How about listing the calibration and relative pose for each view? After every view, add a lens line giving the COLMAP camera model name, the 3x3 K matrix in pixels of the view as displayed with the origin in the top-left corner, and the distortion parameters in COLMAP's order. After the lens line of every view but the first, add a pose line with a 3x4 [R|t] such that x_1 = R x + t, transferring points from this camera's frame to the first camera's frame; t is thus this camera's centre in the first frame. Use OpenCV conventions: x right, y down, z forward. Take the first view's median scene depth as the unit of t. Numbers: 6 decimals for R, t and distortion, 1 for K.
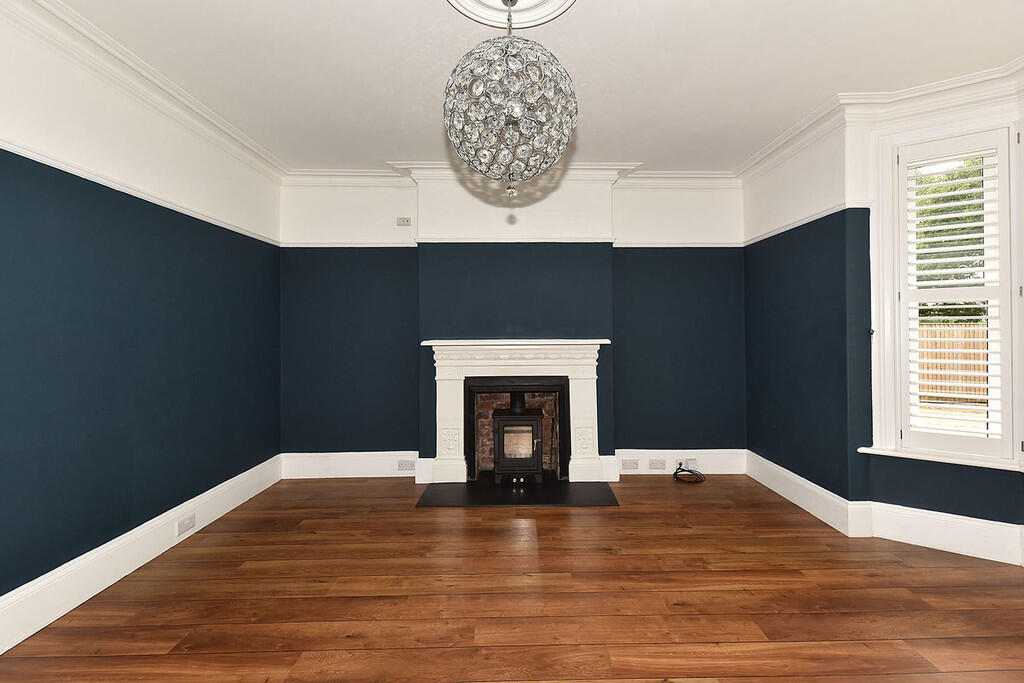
lens RADIAL K [[429.8, 0, 513.5], [0, 429.8, 316.9], [0, 0, 1]] dist [0.003581, -0.000289]
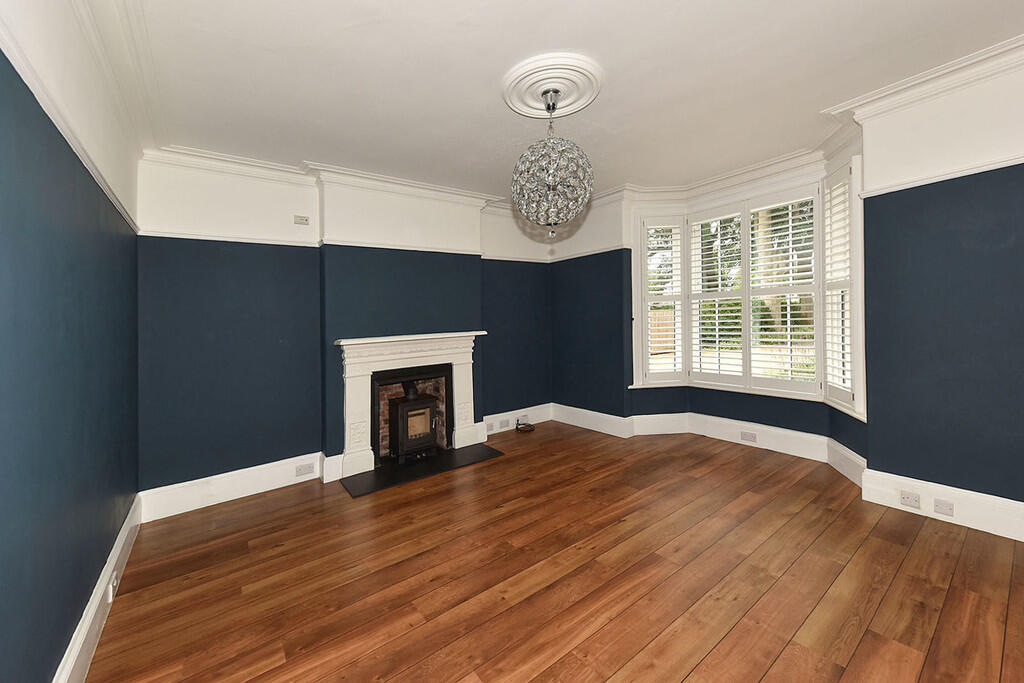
lens RADIAL K [[414.1, 0, 513.9], [0, 414.1, 311.3], [0, 0, 1]] dist [0.015013, -0.007249]
pose [[0.797274, -0.016795, 0.603384, -0.461701], [0.016056, 0.999849, 0.006615, -0.013731], [-0.603404, 0.004414, 0.797423, -0.044765]]
